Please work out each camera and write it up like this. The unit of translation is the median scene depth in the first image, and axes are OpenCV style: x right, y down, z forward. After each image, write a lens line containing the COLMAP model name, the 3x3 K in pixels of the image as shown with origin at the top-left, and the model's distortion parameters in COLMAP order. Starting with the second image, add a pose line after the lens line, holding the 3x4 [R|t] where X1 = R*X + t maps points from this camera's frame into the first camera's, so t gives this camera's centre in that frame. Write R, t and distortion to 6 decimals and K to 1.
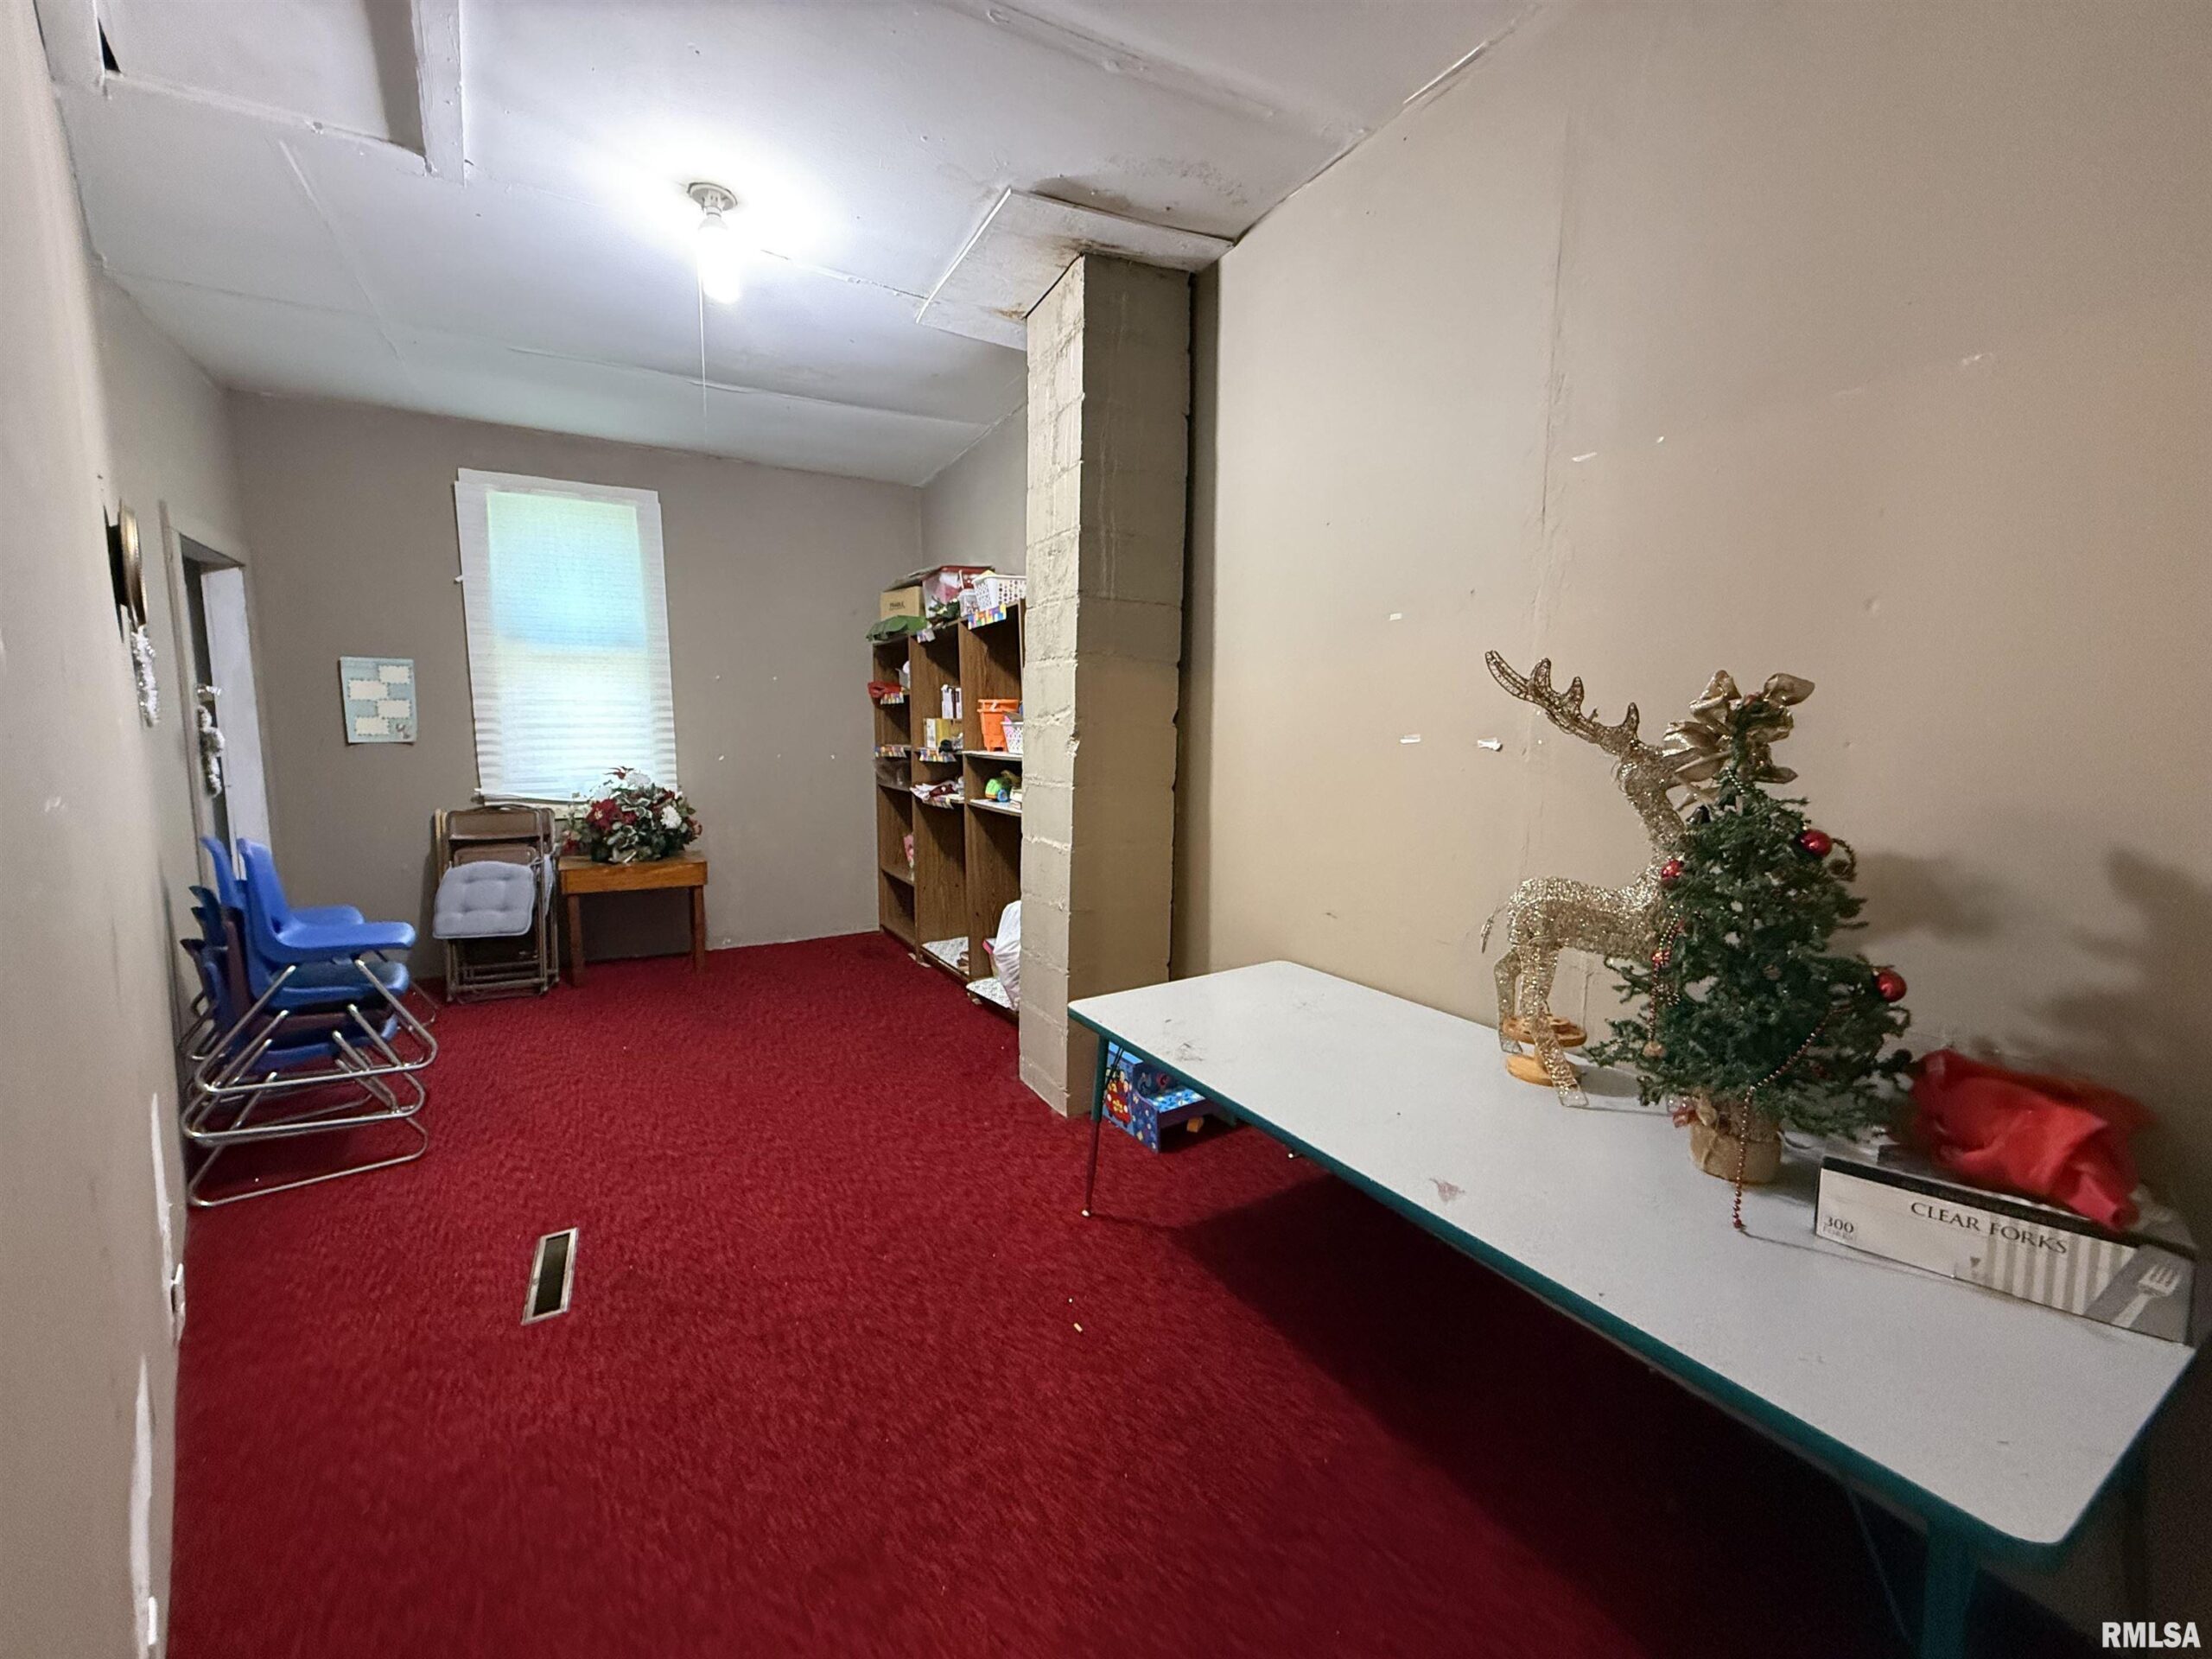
lens RADIAL K [[873.6, 0, 1104.5], [0, 873.6, 824.1], [0, 0, 1]] dist [-0.001210, -0.000027]
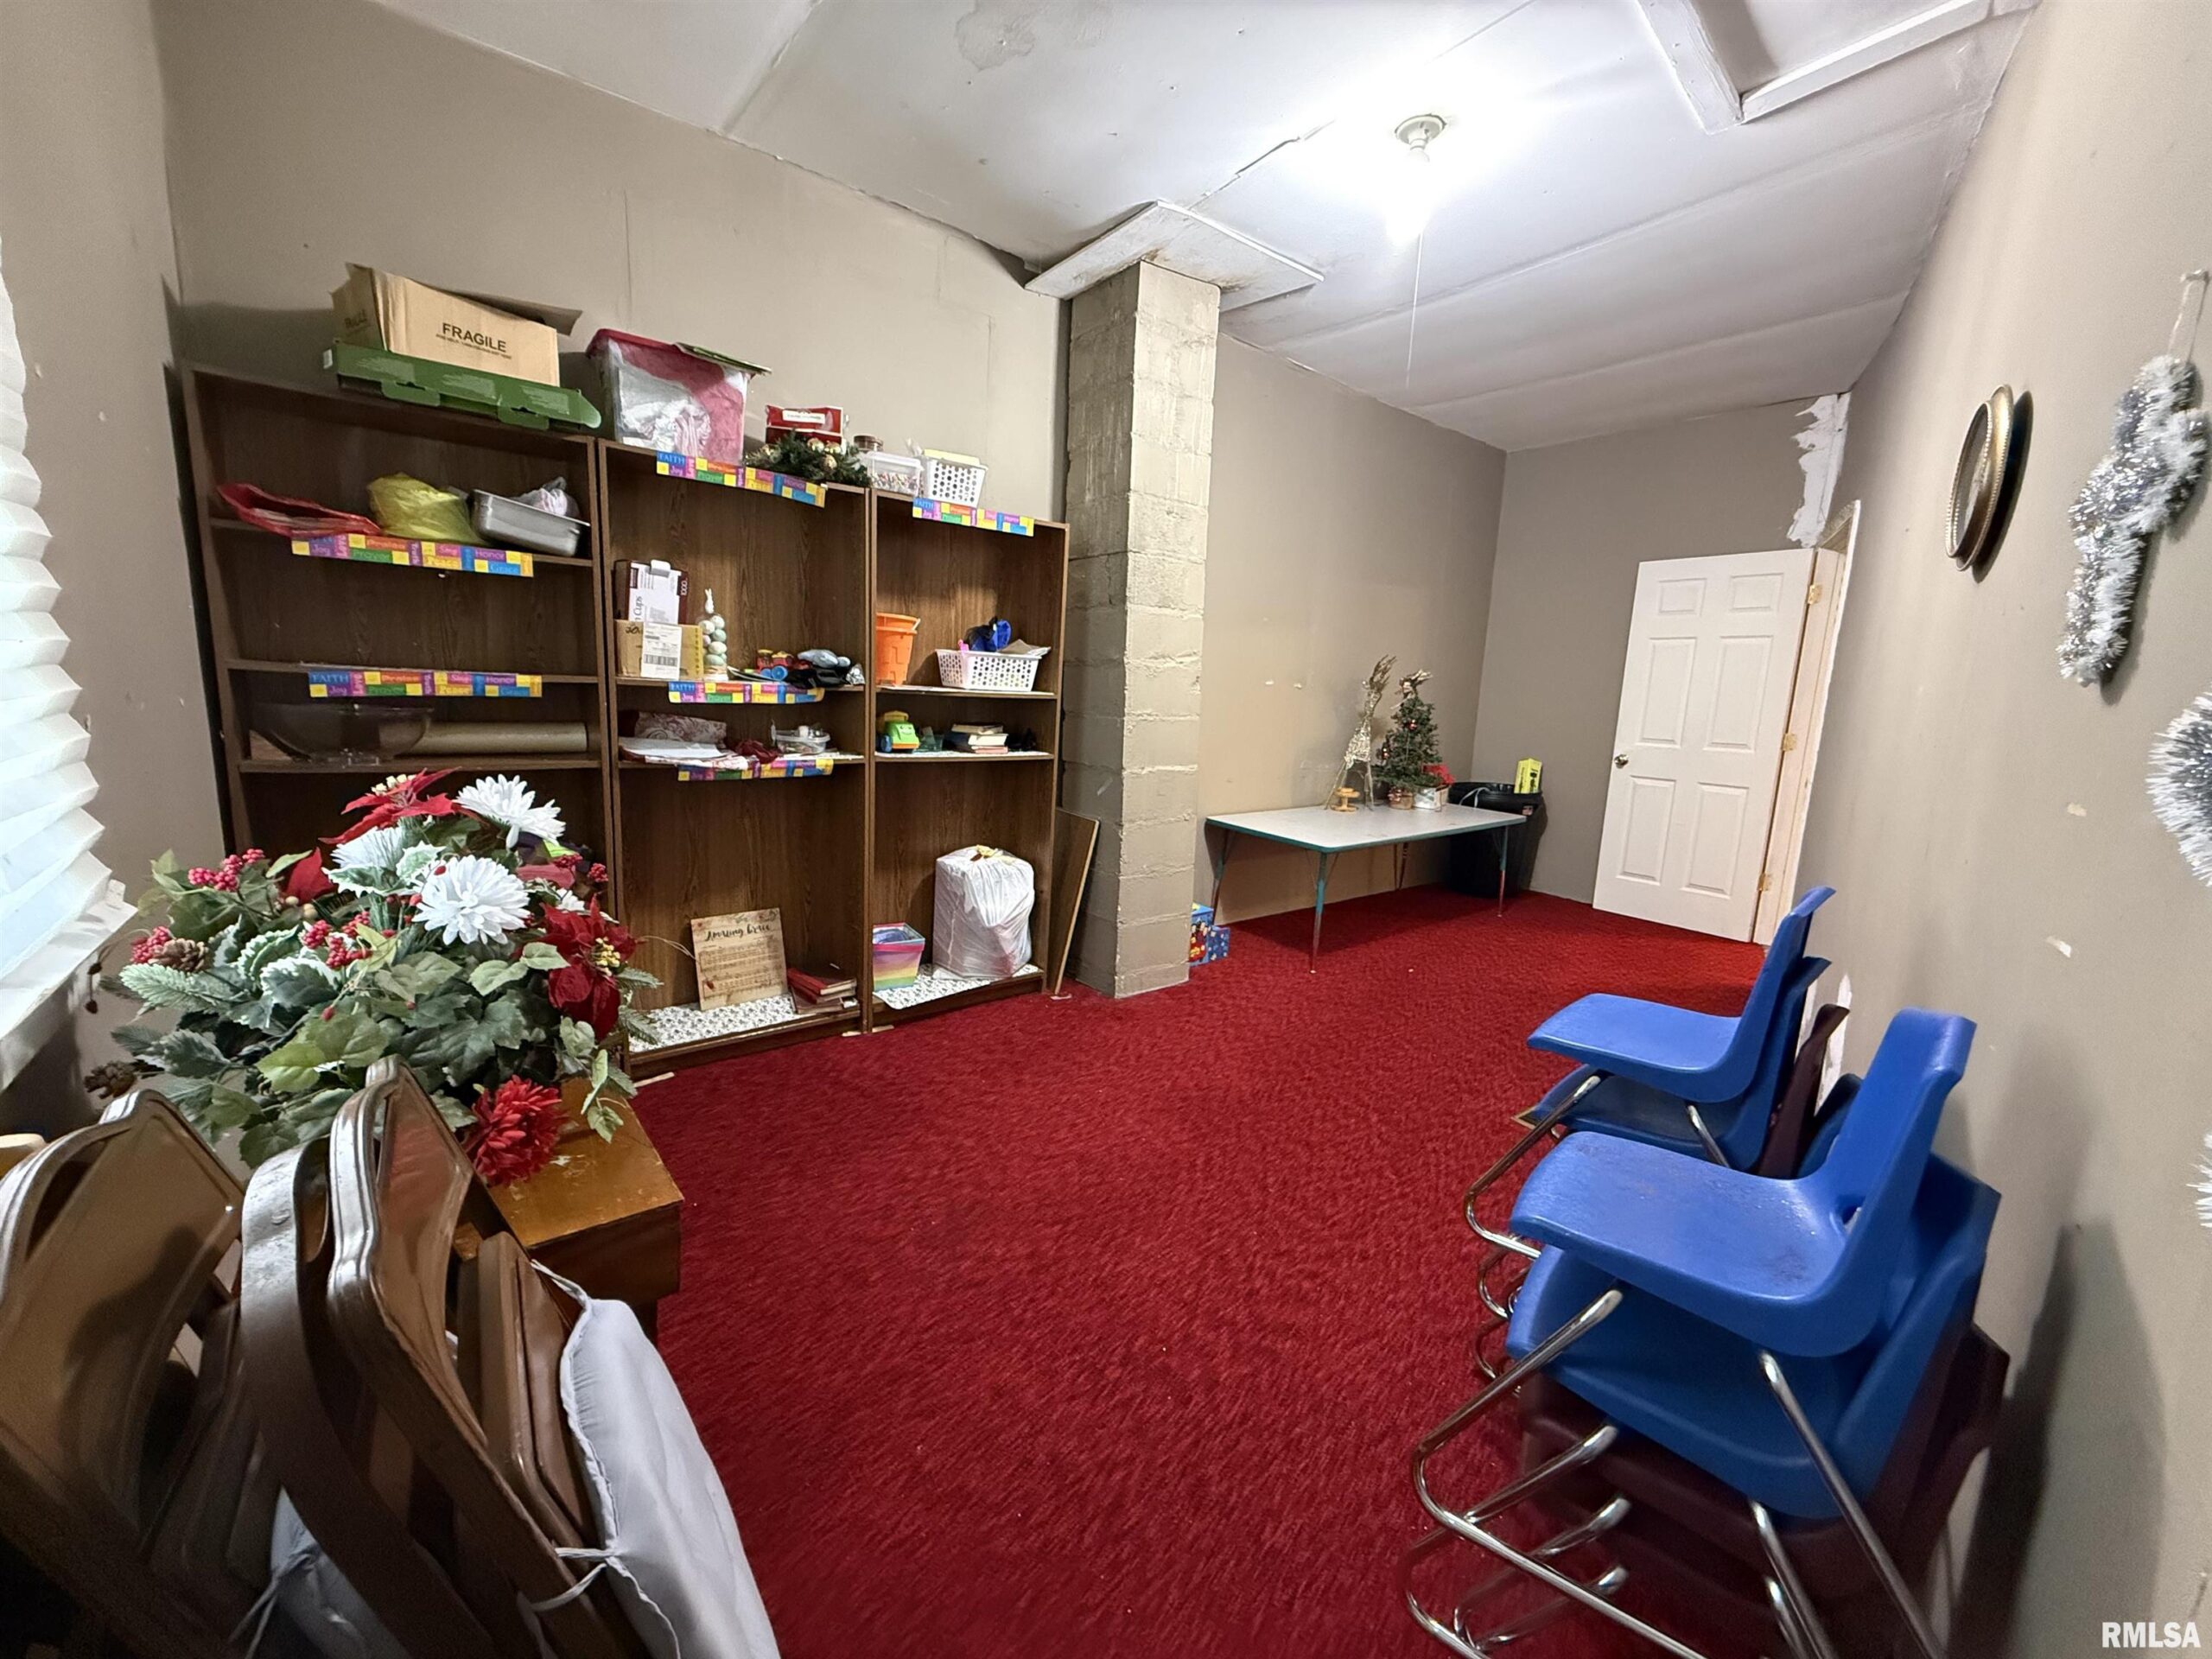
lens RADIAL K [[873.6, 0, 1099.7], [0, 873.6, 824.8], [0, 0, 1]] dist [-0.001210, -0.000027]
pose [[-0.154209, -0.173918, 0.972611, -1.276376], [0.061703, 0.980769, 0.185160, -0.135456], [-0.986110, 0.088567, -0.140512, 1.345450]]
